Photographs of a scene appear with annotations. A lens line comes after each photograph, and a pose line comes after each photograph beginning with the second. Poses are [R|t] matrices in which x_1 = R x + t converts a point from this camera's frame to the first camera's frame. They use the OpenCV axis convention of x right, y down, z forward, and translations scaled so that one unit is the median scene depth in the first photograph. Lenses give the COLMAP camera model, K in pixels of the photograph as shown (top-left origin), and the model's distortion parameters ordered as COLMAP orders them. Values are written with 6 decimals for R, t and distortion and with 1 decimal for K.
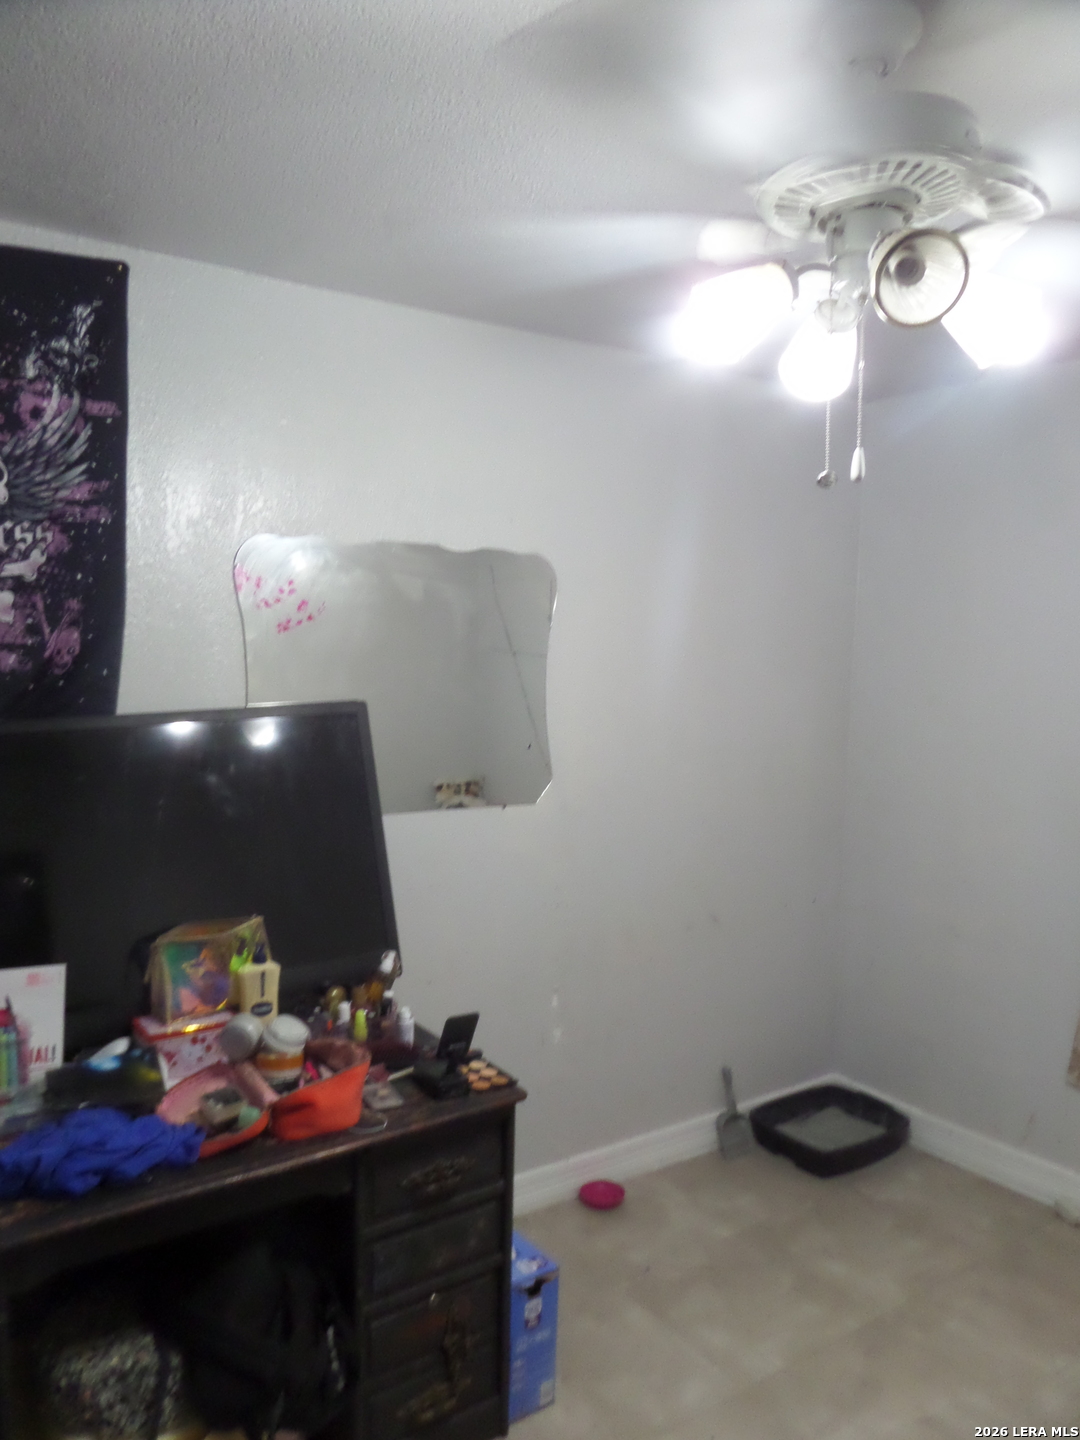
lens RADIAL K [[1046.6, 0, 541.4], [0, 1046.6, 710.0], [0, 0, 1]] dist [-0.028679, -0.000253]
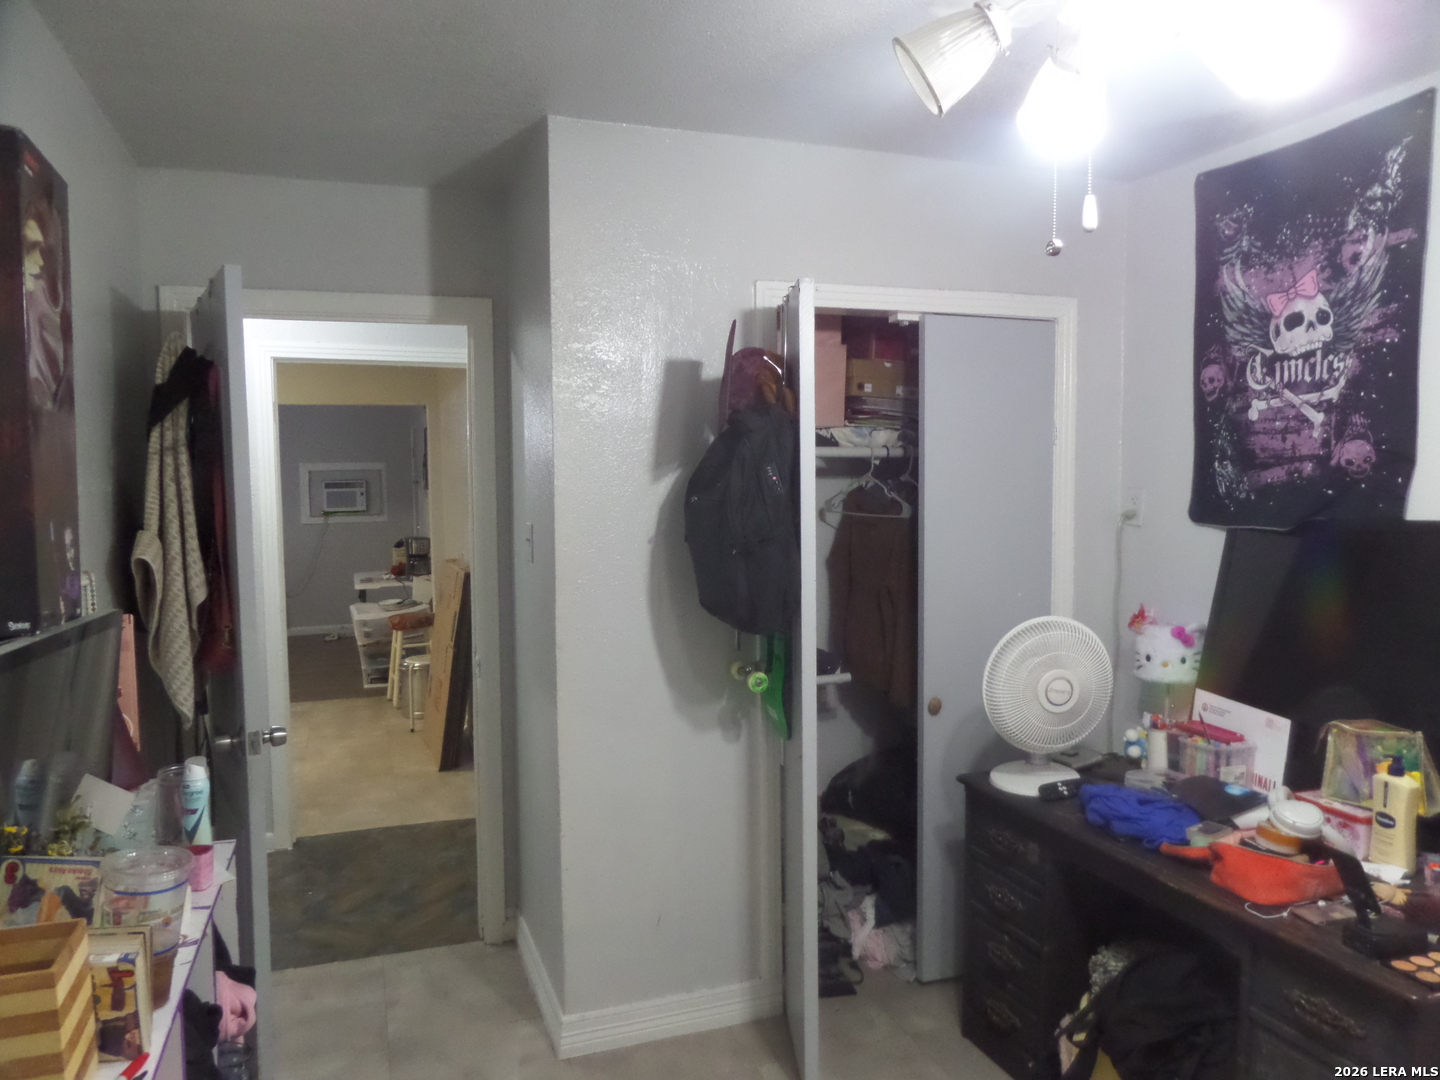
lens RADIAL K [[1046.6, 0, 720.0], [0, 1046.6, 540.0], [0, 0, 1]] dist [-0.028679, -0.000253]
pose [[-0.272500, 0.039972, -0.961325, 0.836080], [-0.065472, 0.996050, 0.059975, 0.007699], [0.959926, 0.079283, -0.268806, 0.645174]]
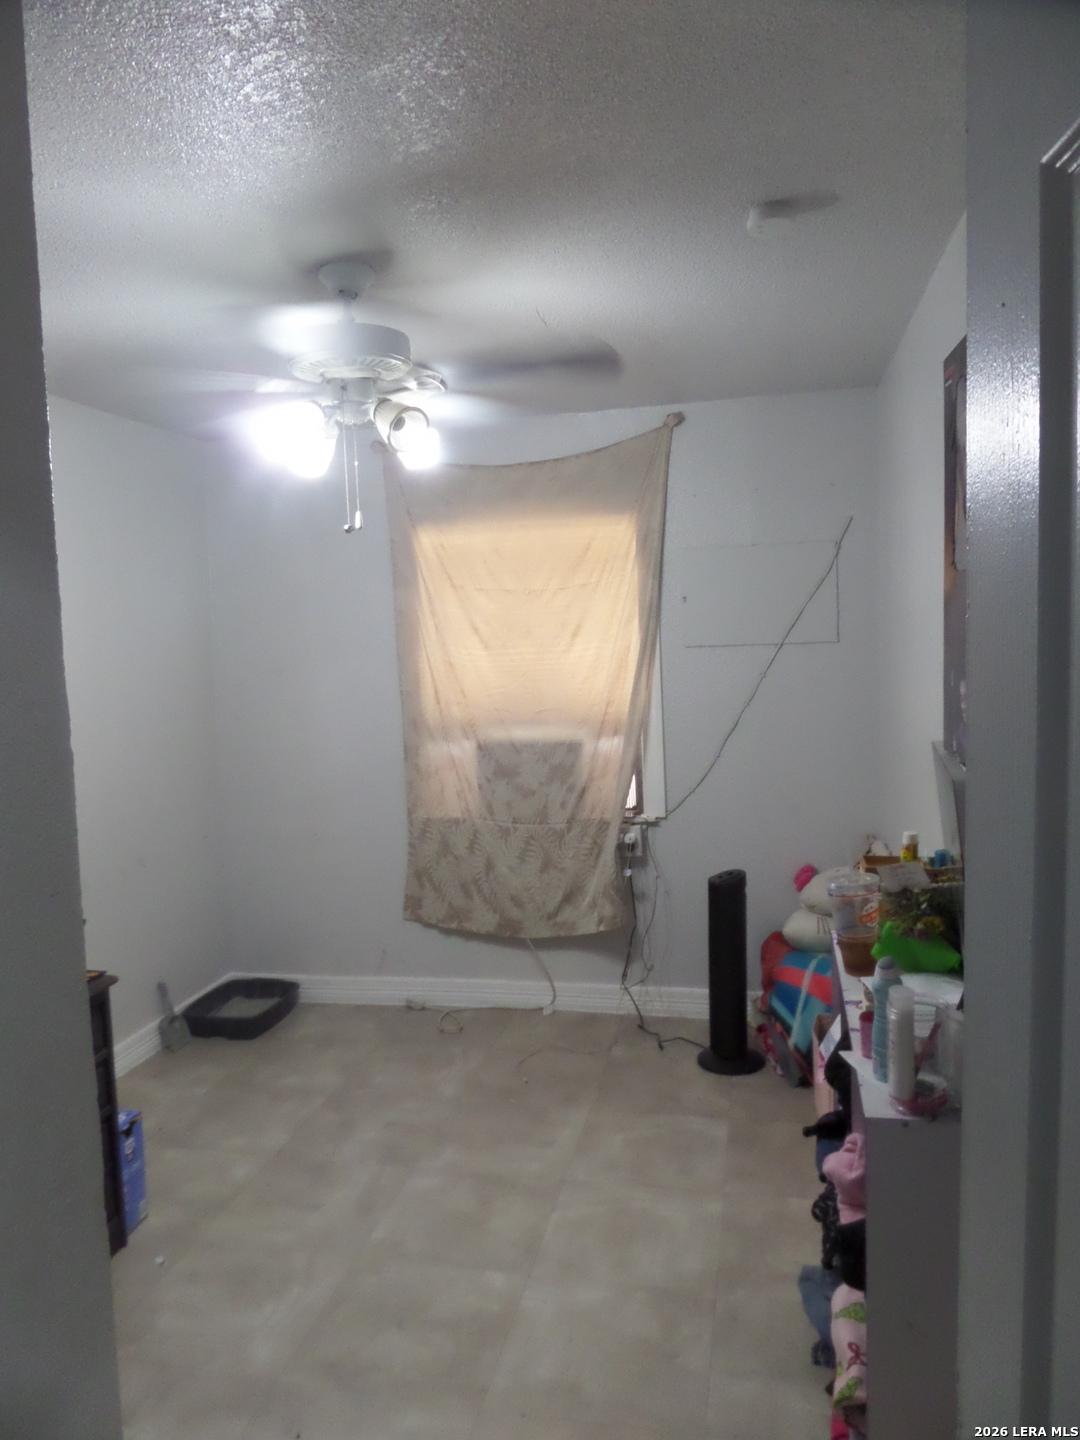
lens RADIAL K [[1046.6, 0, 541.4], [0, 1046.6, 710.0], [0, 0, 1]] dist [-0.028679, -0.000253]
pose [[0.720590, -0.088388, 0.687704, -0.442161], [0.087991, 0.995480, 0.035746, 0.028186], [-0.687755, 0.034754, 0.725110, -0.293460]]
